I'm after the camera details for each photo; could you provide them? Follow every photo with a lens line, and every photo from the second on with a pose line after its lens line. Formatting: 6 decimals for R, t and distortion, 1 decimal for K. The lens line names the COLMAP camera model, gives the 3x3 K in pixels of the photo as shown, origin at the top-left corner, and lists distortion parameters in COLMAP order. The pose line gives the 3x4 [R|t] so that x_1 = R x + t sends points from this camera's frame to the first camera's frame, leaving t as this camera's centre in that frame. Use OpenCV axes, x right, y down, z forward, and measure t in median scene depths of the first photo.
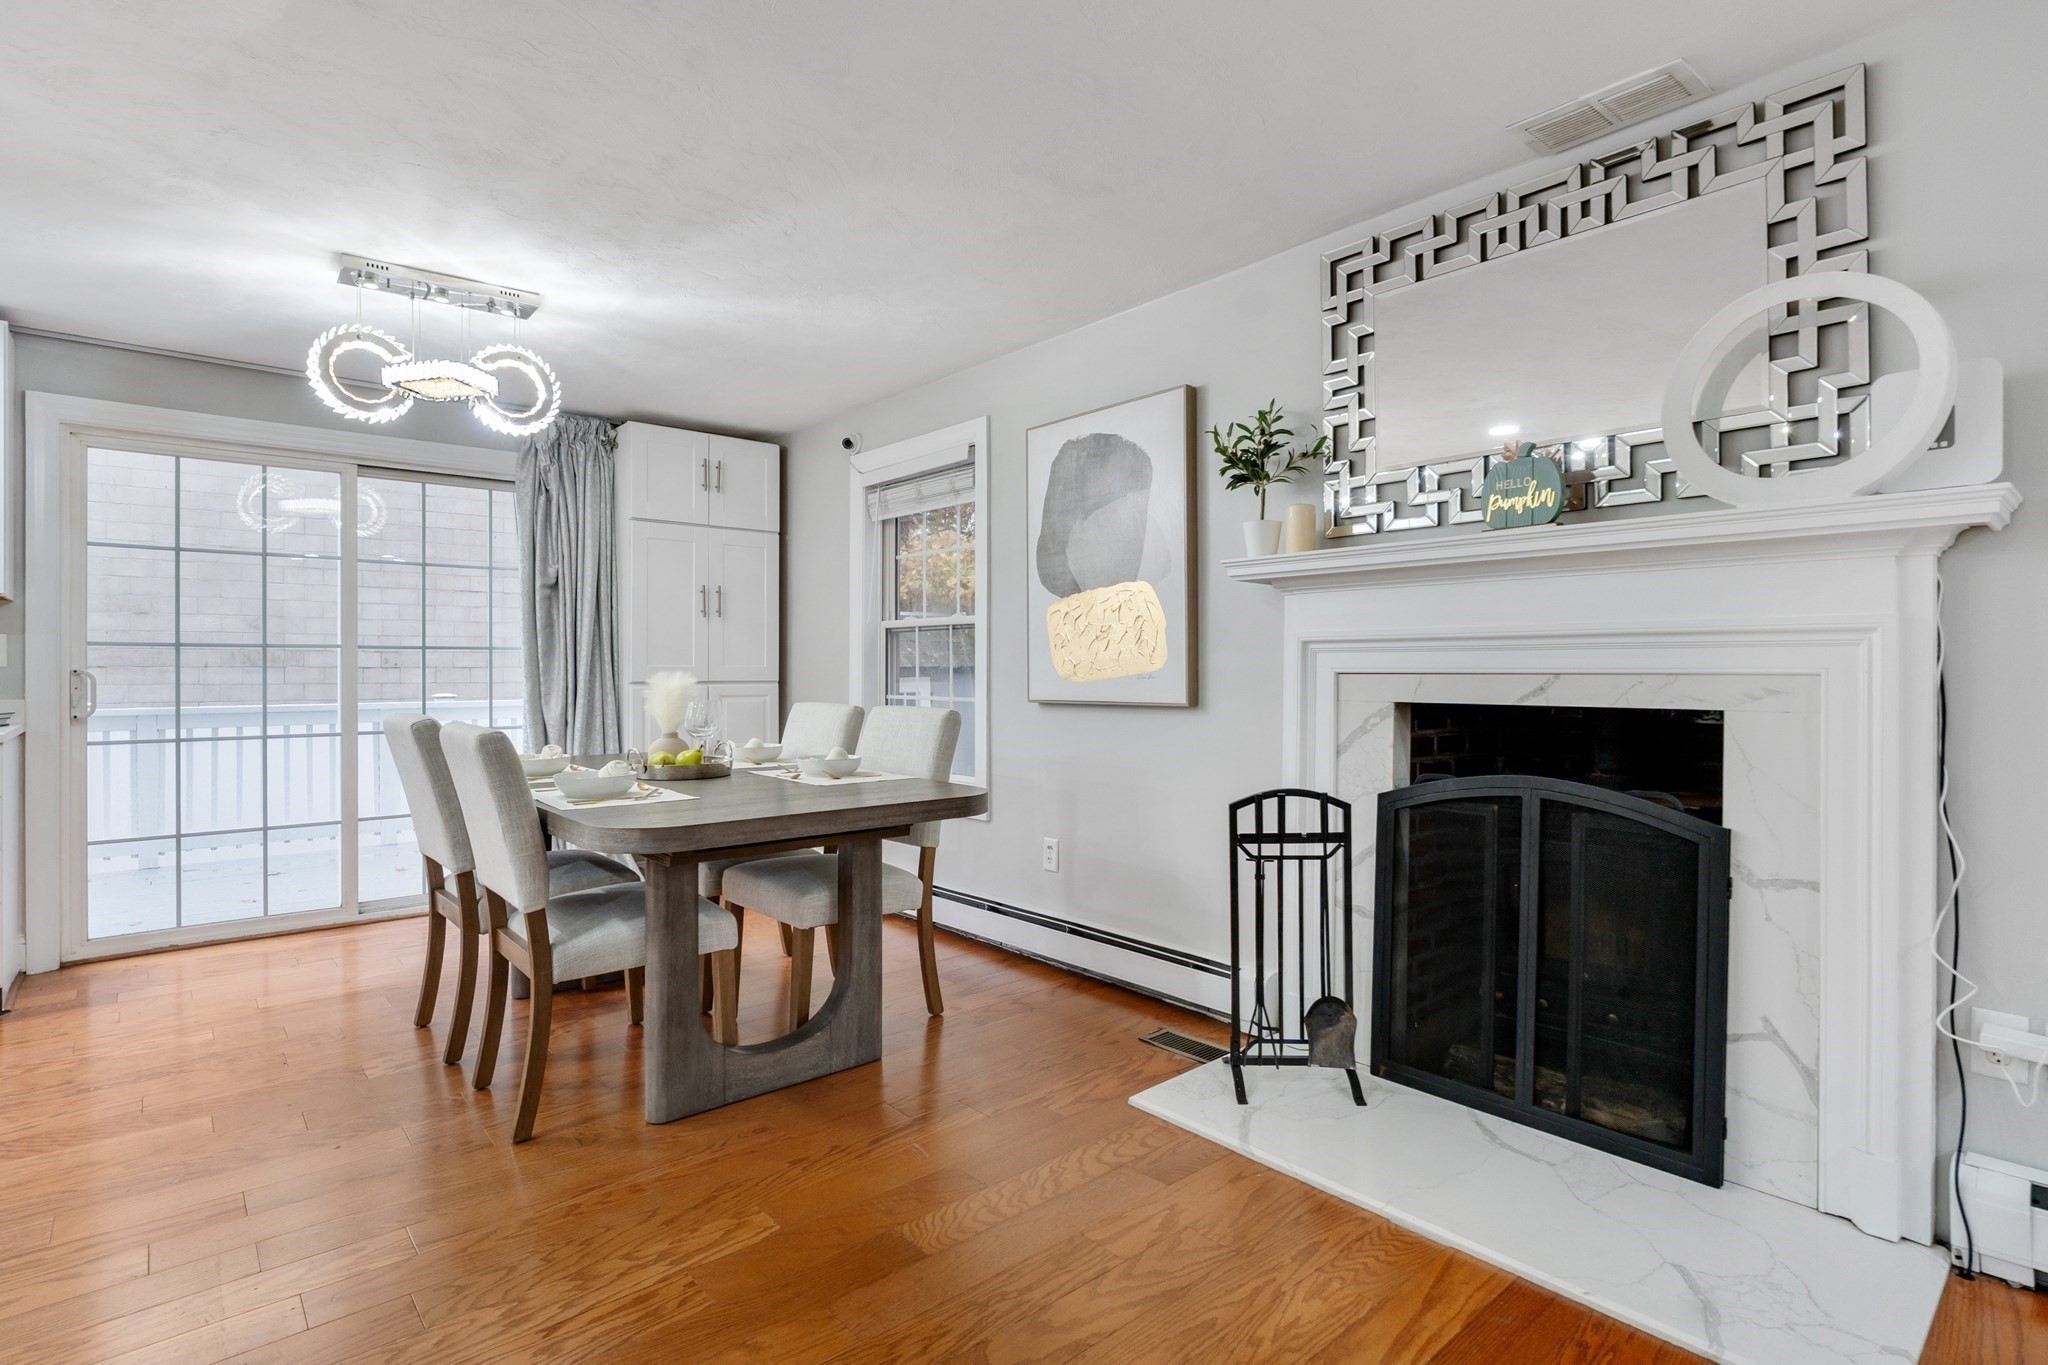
lens RADIAL K [[1011.6, 0, 1018.9], [0, 1011.6, 667.2], [0, 0, 1]] dist [-0.007738, -0.000413]
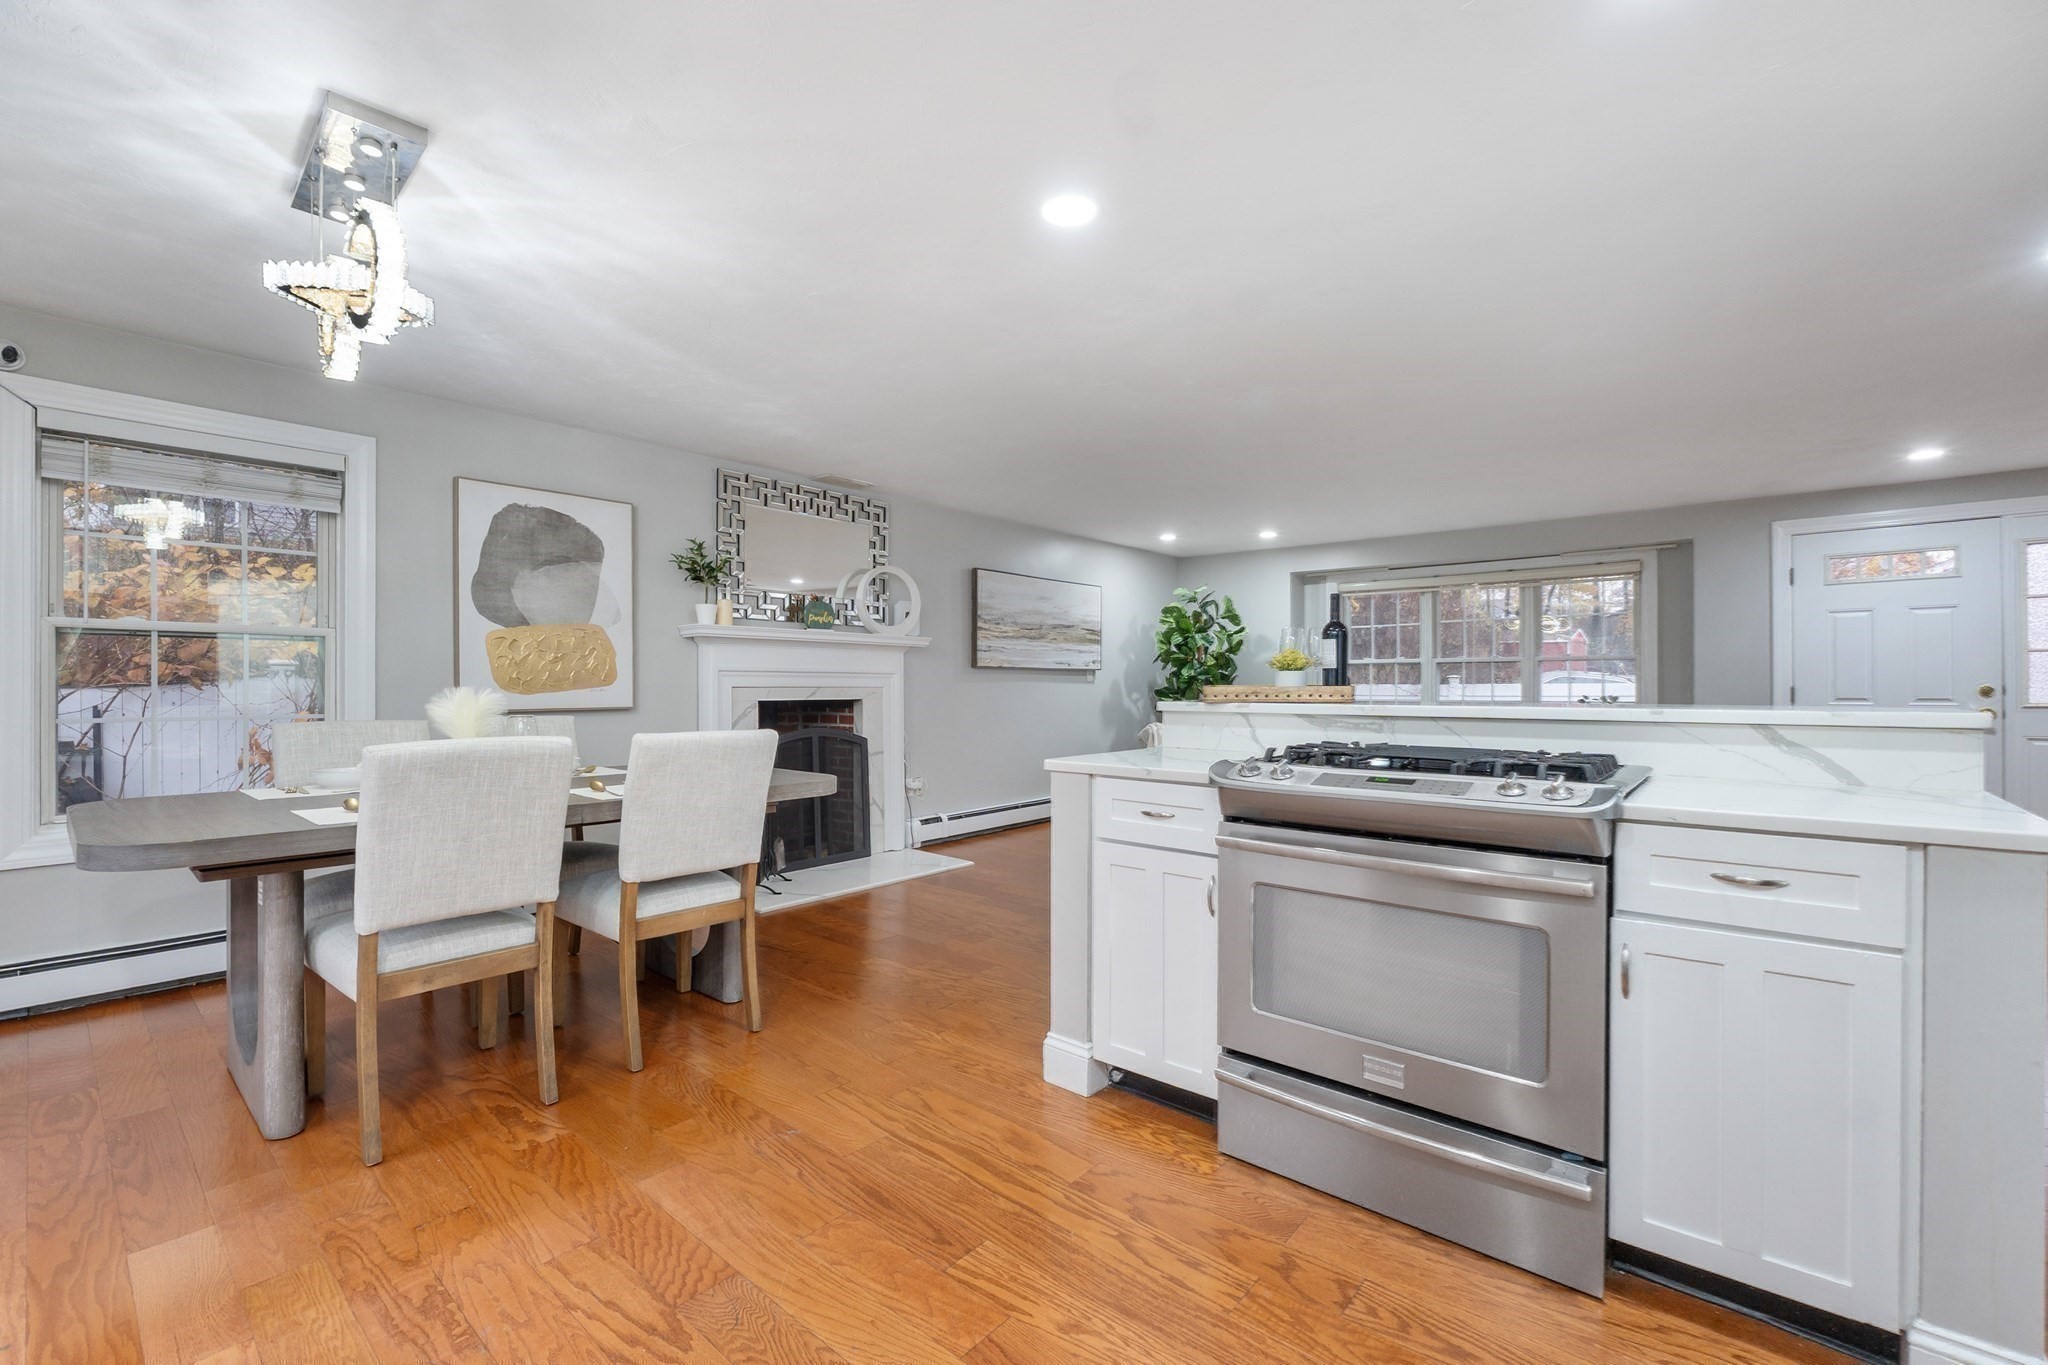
lens RADIAL K [[857.1, 0, 1036.0], [0, 857.1, 691.7], [0, 0, 1]] dist [-0.011391, -0.000283]
pose [[-0.162638, -0.006517, 0.986664, -1.444680], [-0.003749, 0.999975, 0.005987, 0.002546], [-0.986679, -0.002726, -0.162658, 0.692789]]
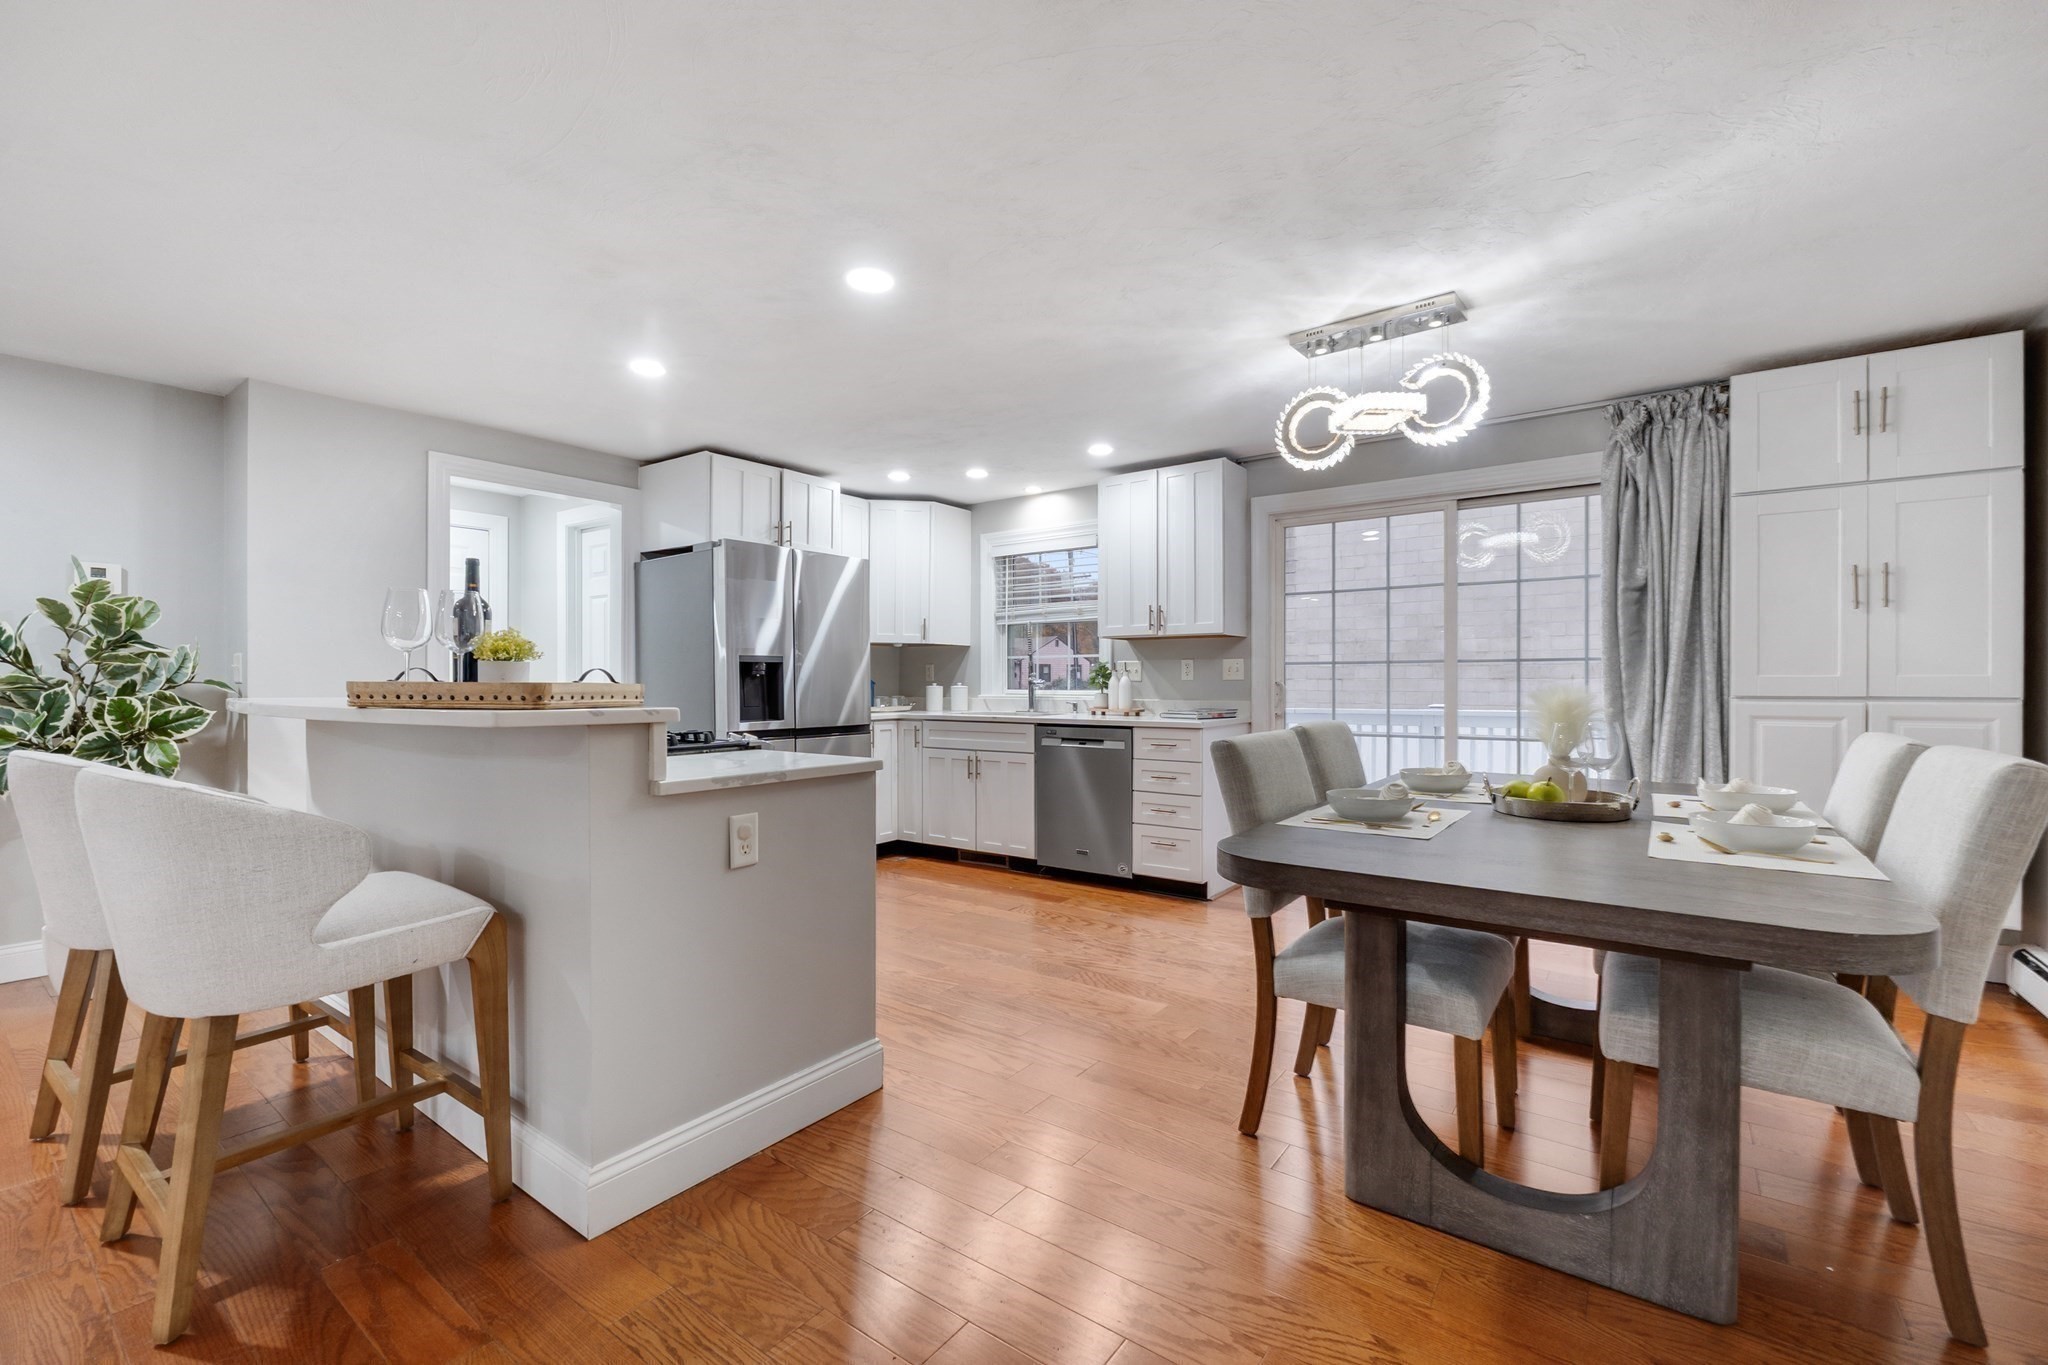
lens RADIAL K [[857.1, 0, 1025.2], [0, 857.1, 681.9], [0, 0, 1]] dist [-0.011391, -0.000283]
pose [[0.224246, 0.000492, -0.974532, 0.263446], [0.003819, 0.999992, 0.001384, 0.000423], [0.974525, -0.004032, 0.224242, 0.485342]]
